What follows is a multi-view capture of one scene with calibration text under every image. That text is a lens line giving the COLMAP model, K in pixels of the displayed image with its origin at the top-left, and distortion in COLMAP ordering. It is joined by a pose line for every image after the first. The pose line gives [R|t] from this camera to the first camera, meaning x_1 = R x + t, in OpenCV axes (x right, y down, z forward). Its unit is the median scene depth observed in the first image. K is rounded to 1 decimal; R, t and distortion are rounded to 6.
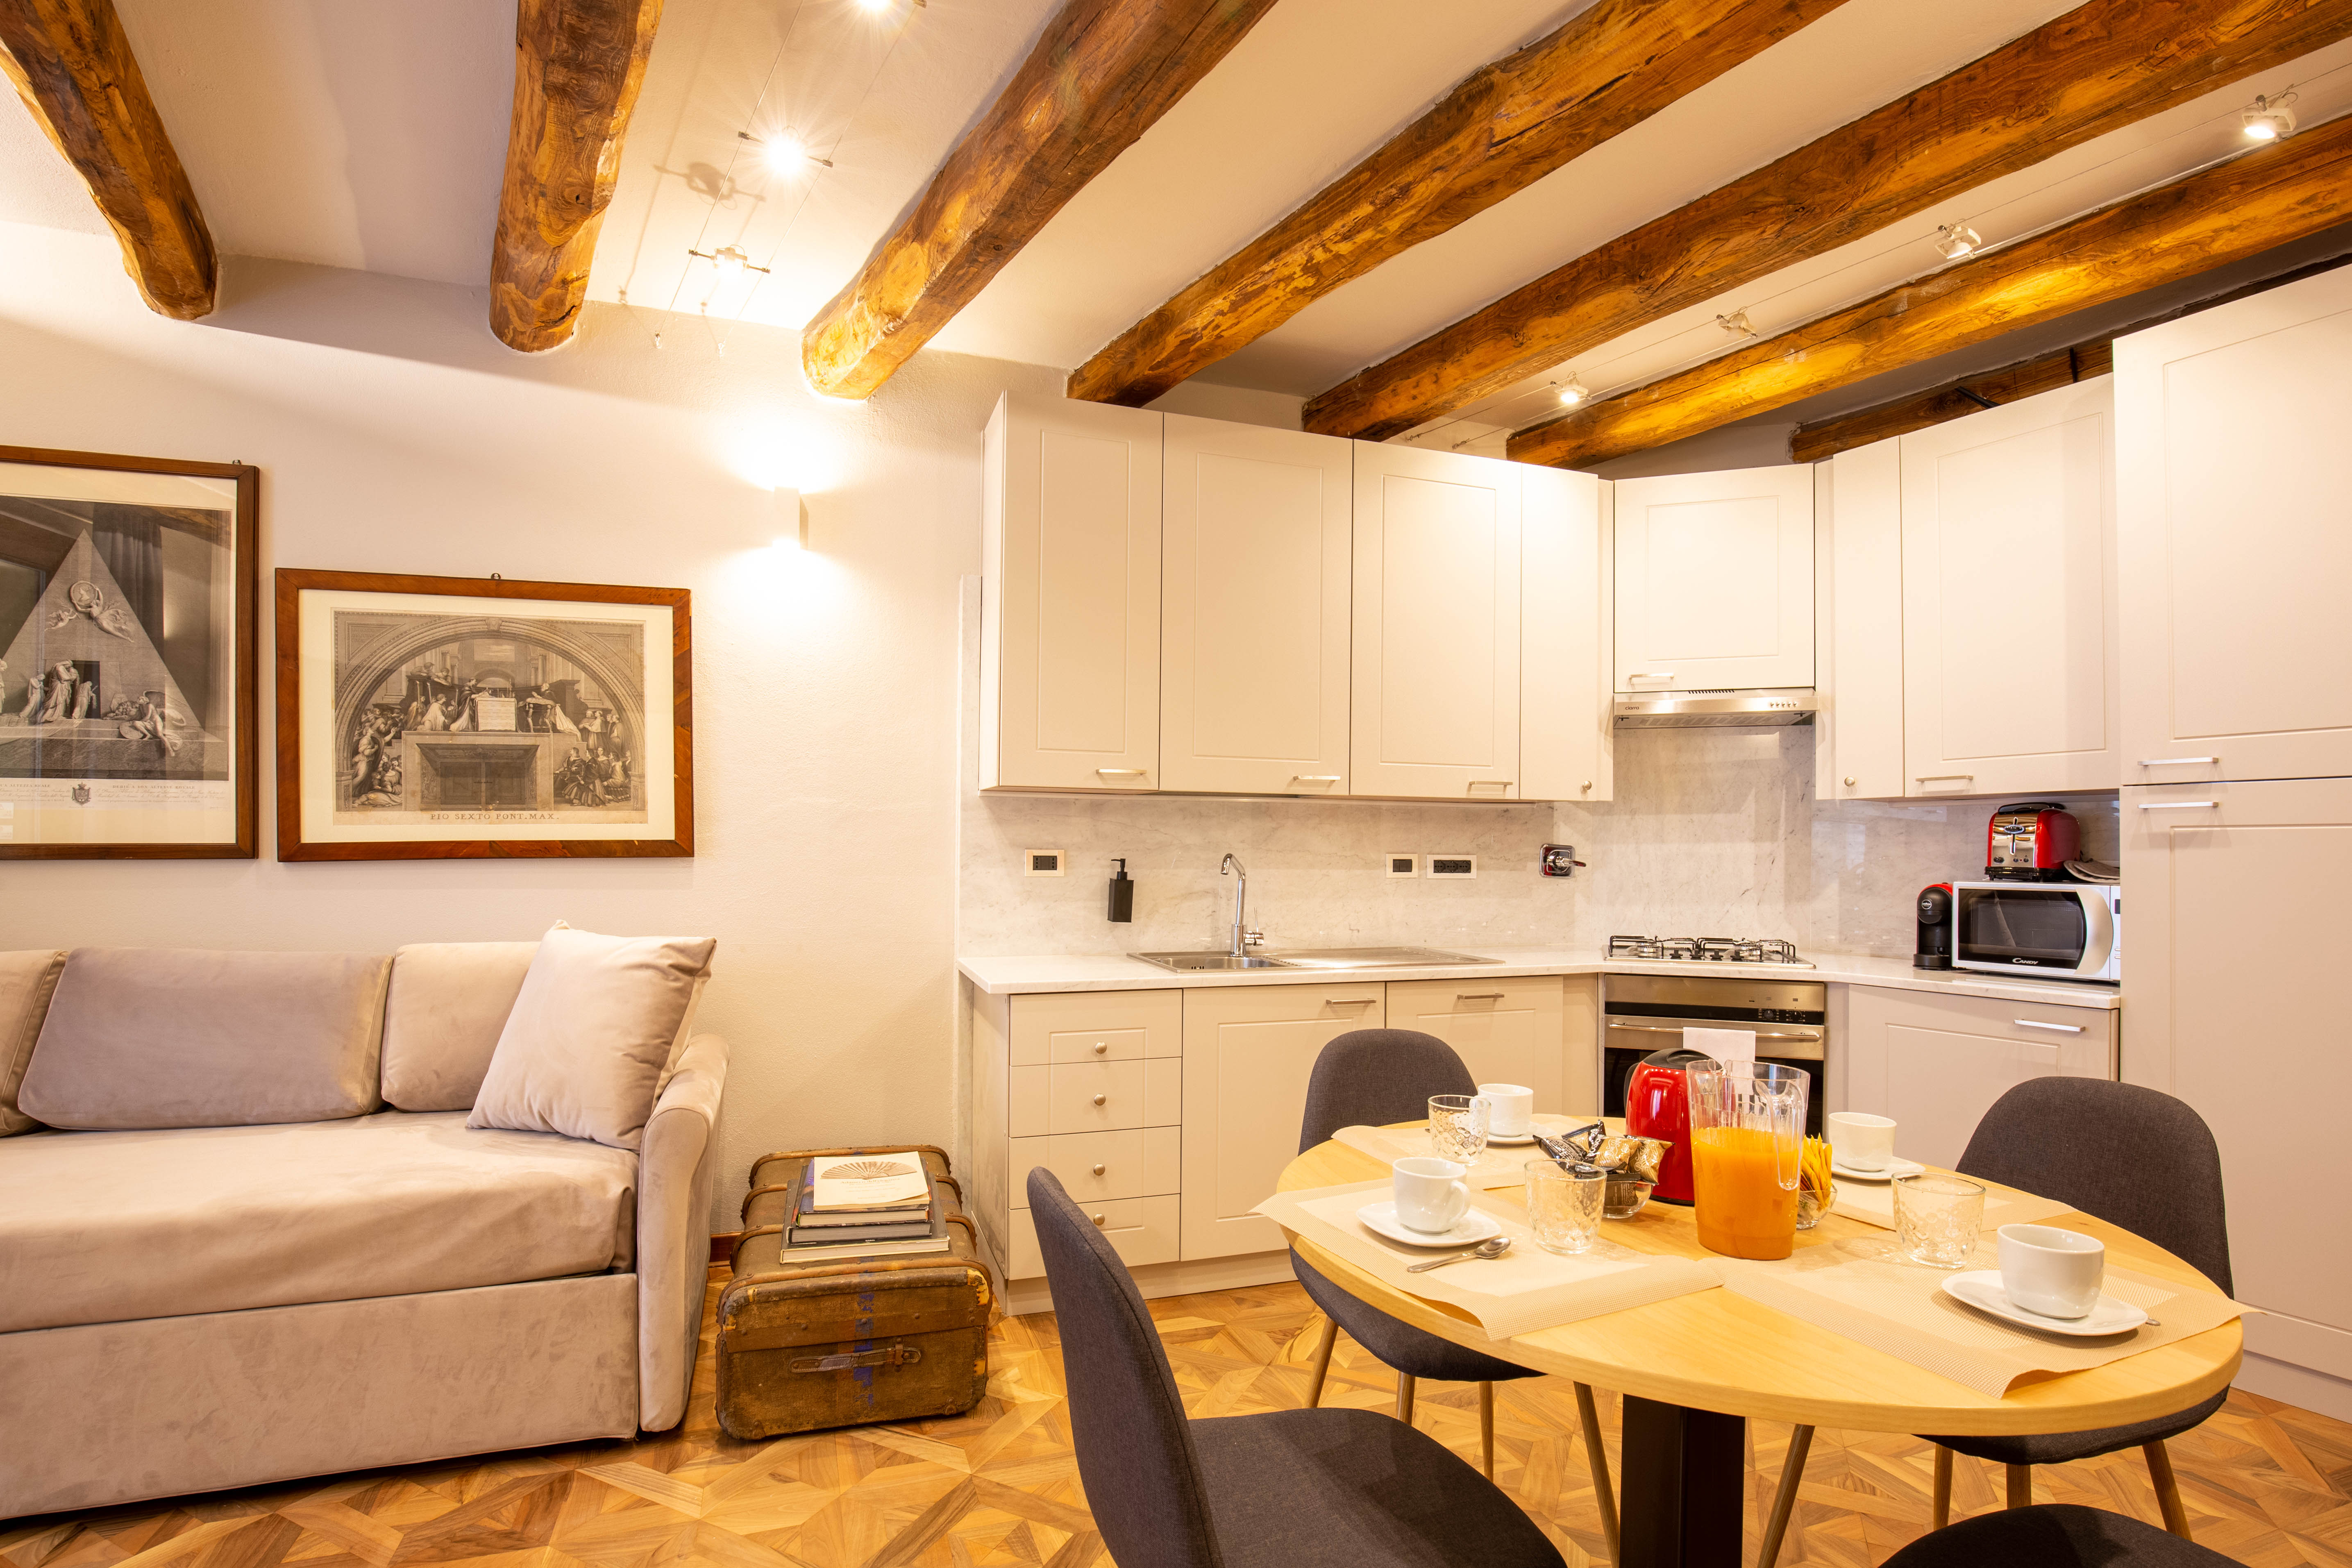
lens RADIAL K [[1097.0, 0, 1171.6], [0, 1097.0, 843.7], [0, 0, 1]] dist [-0.034518, 0.001908]
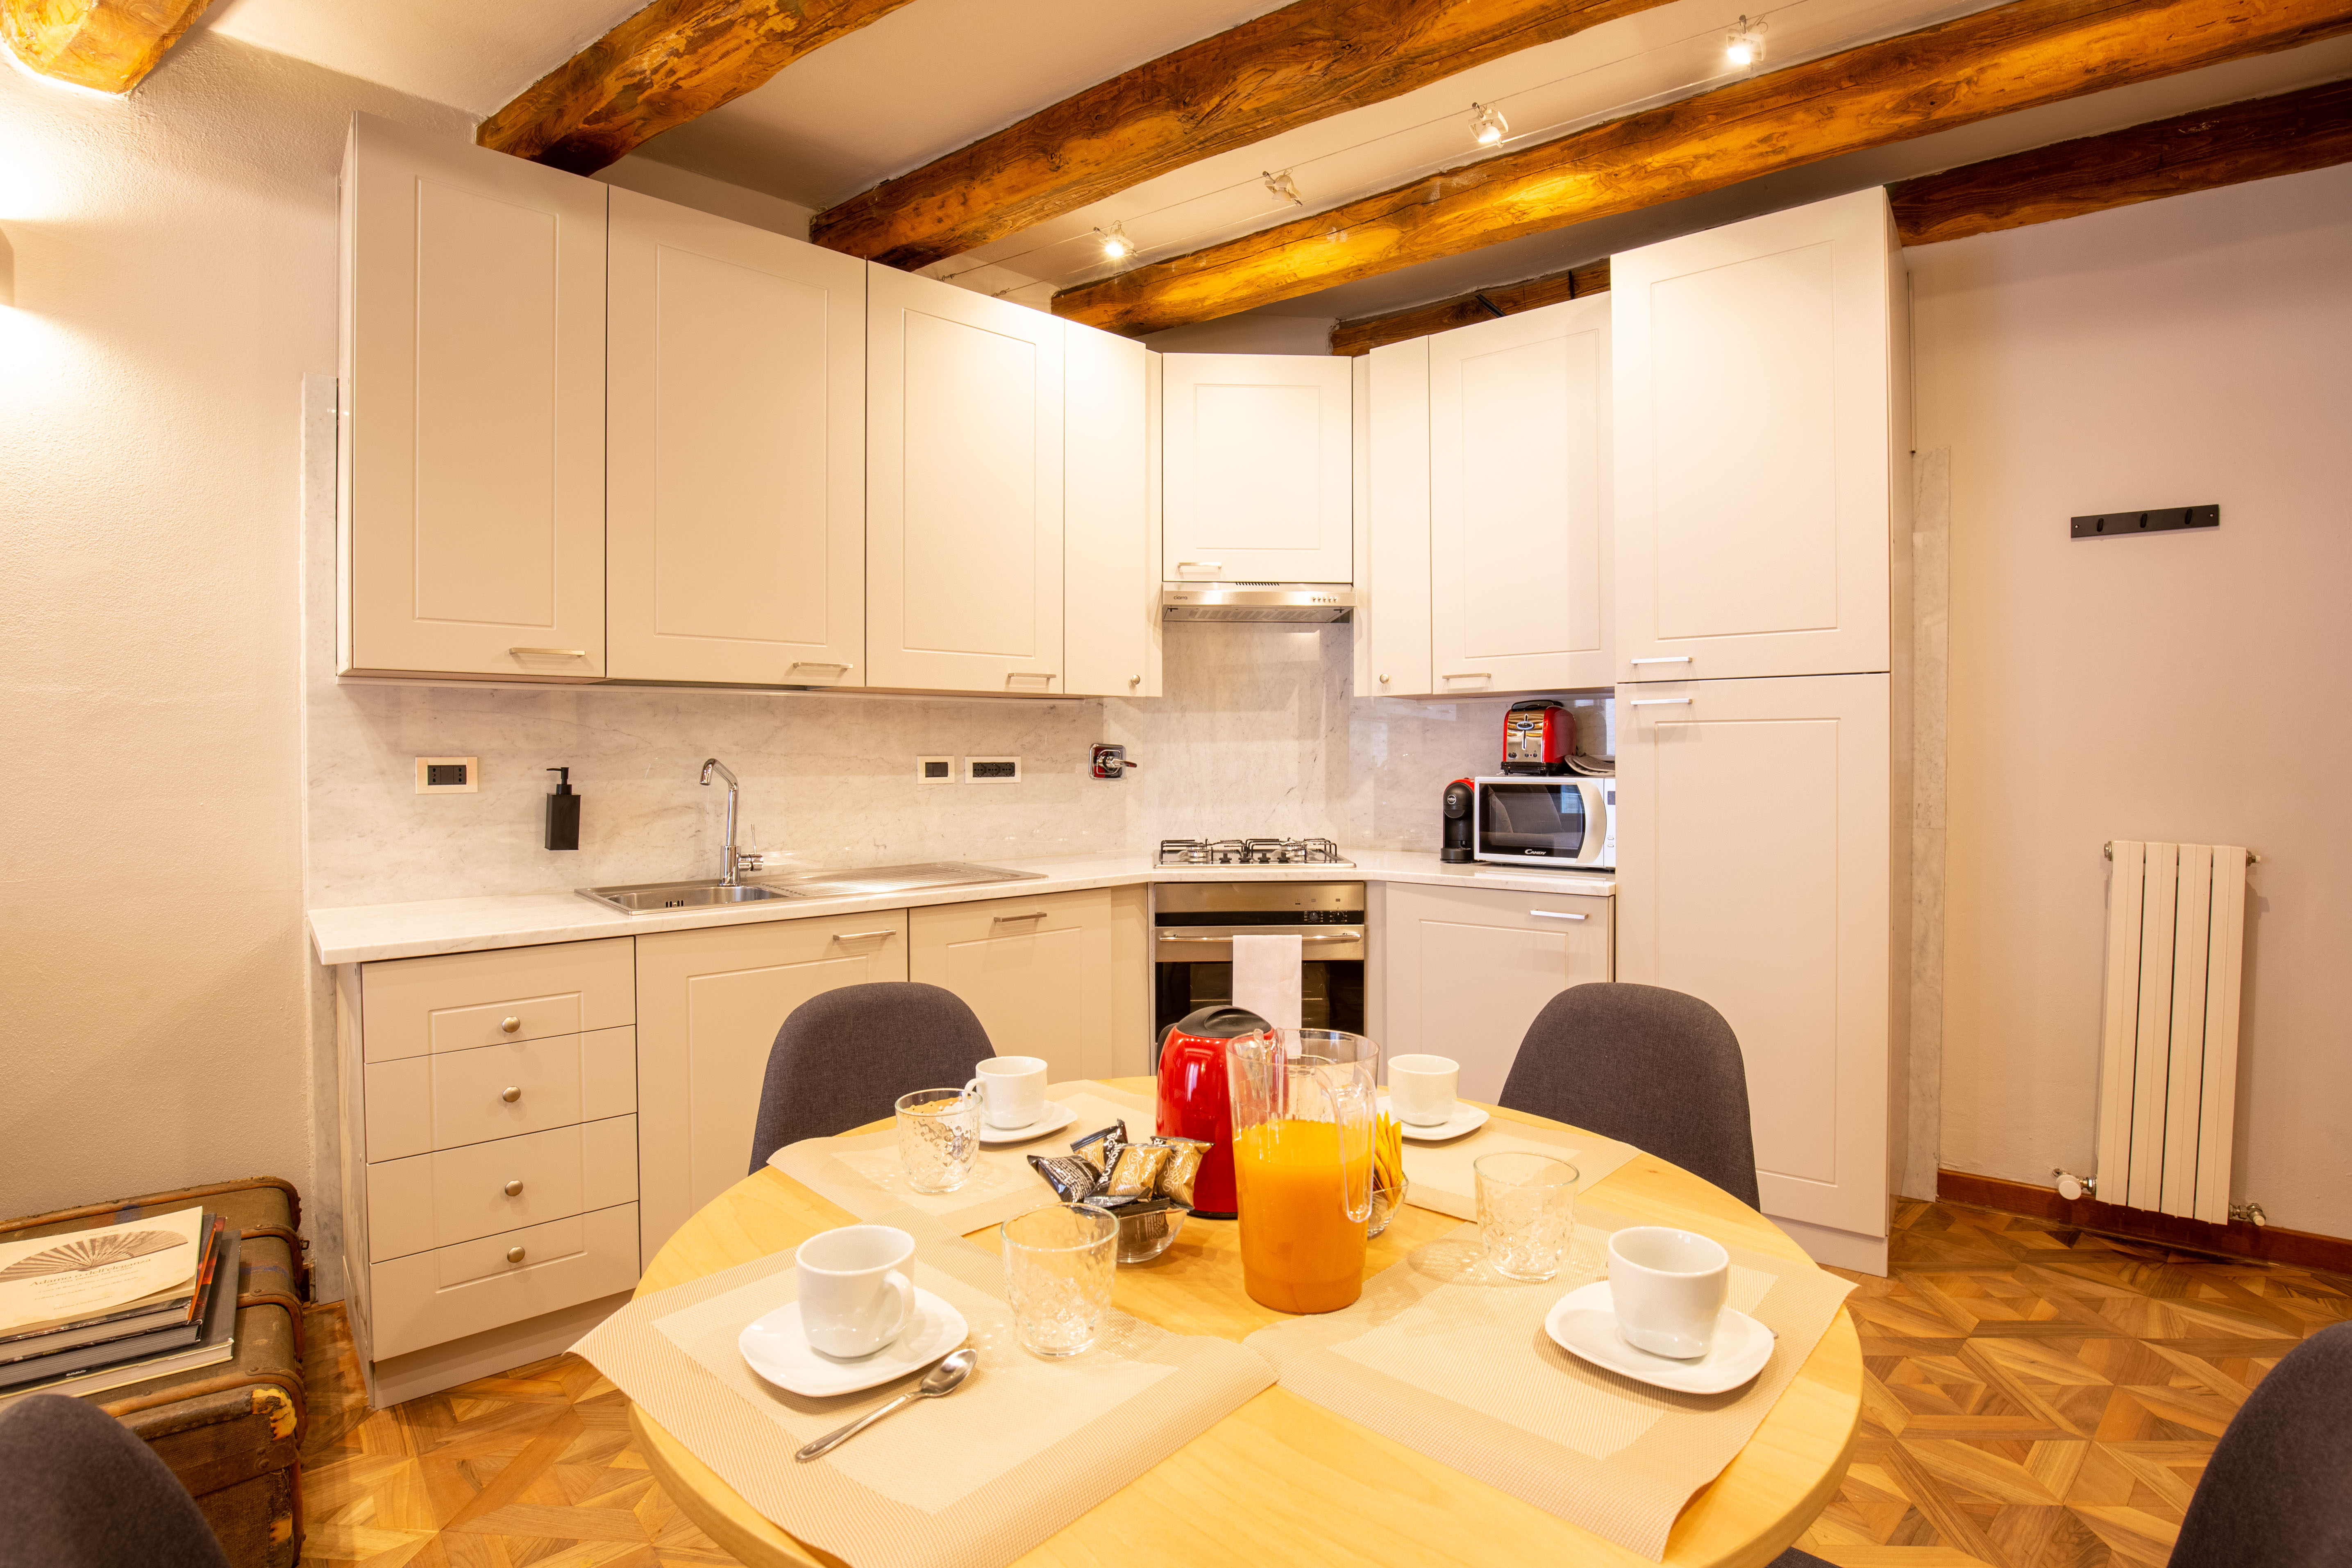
lens RADIAL K [[1091.5, 0, 1183.8], [0, 1091.5, 781.2], [0, 0, 1]] dist [-0.034041, 0.000307]
pose [[0.924380, -0.021416, 0.380872, 0.075781], [0.009078, 0.999375, 0.034160, 0.001473], [-0.381365, -0.028120, 0.923997, 0.150015]]
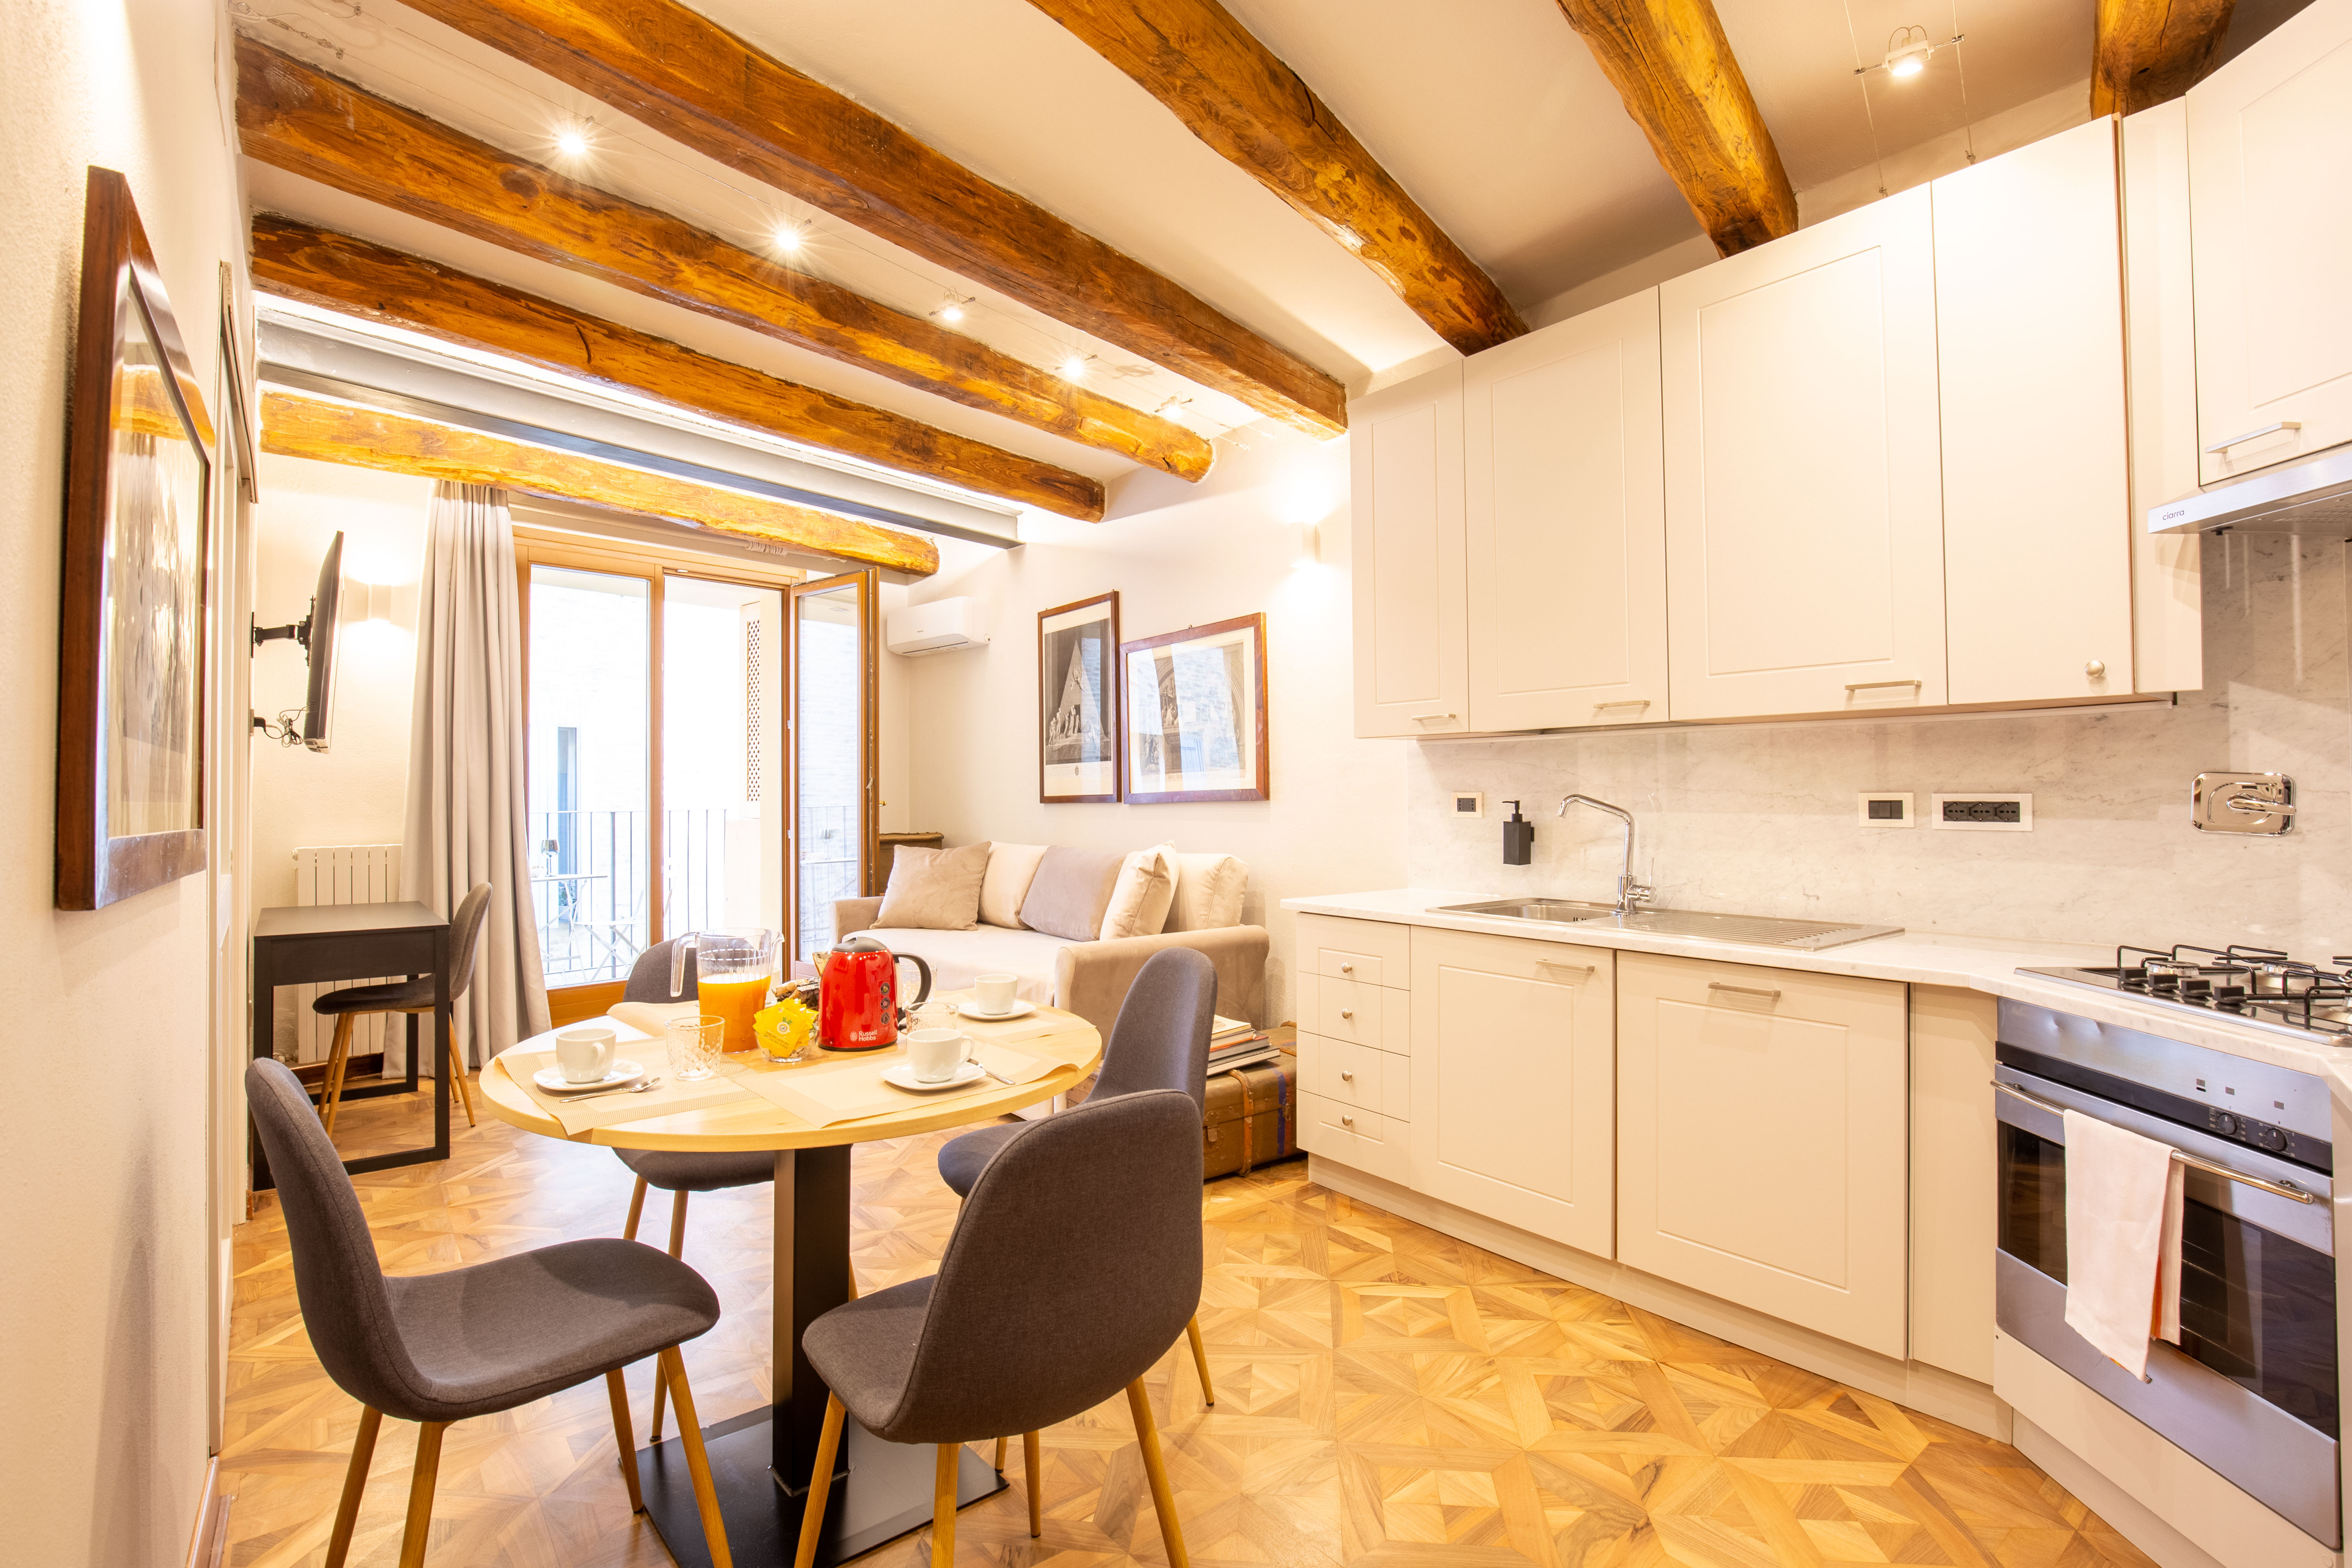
lens RADIAL K [[1091.5, 0, 1183.8], [0, 1091.5, 781.2], [0, 0, 1]] dist [-0.034041, 0.000307]
pose [[0.324267, -0.020252, -0.945749, 0.872244], [0.009470, 0.999790, -0.018163, 0.012262], [0.945918, -0.003066, 0.324391, 0.440124]]
